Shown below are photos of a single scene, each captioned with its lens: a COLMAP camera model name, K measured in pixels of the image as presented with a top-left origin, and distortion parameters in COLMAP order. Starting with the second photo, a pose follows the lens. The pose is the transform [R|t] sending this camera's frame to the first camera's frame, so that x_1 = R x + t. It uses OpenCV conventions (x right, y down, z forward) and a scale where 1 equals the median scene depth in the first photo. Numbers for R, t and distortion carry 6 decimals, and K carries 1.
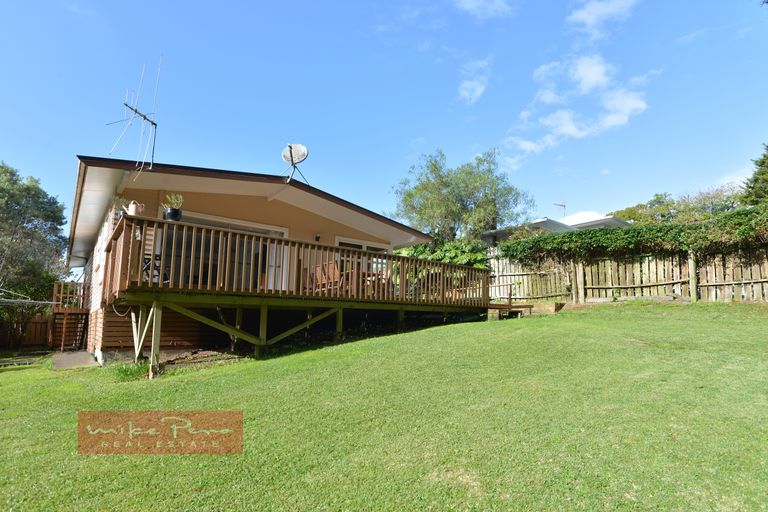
lens RADIAL K [[383.8, 0, 383.6], [0, 383.8, 260.2], [0, 0, 1]] dist [-0.018467, -0.000161]
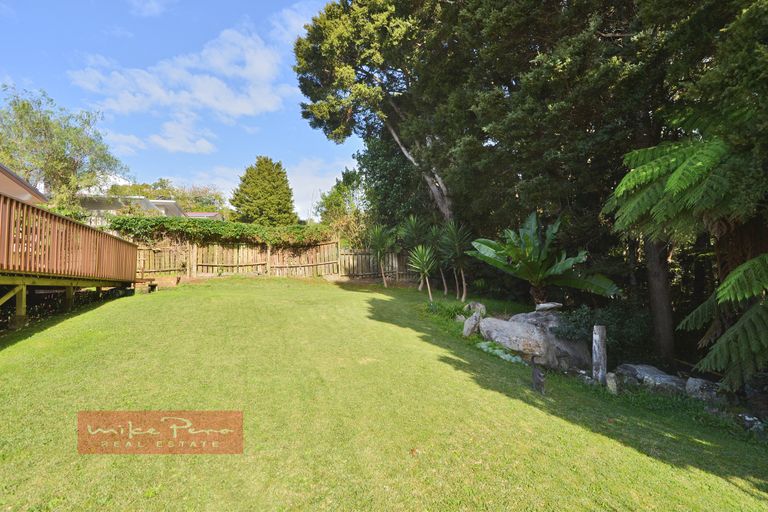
lens RADIAL K [[348.4, 0, 384.9], [0, 348.4, 258.2], [0, 0, 1]] dist [0.000639, 0.000047]
pose [[0.336724, 0.050998, 0.940222, -0.344693], [-0.113030, 0.993501, -0.013408, -0.002843], [-0.934795, -0.101758, 0.340299, 0.050837]]
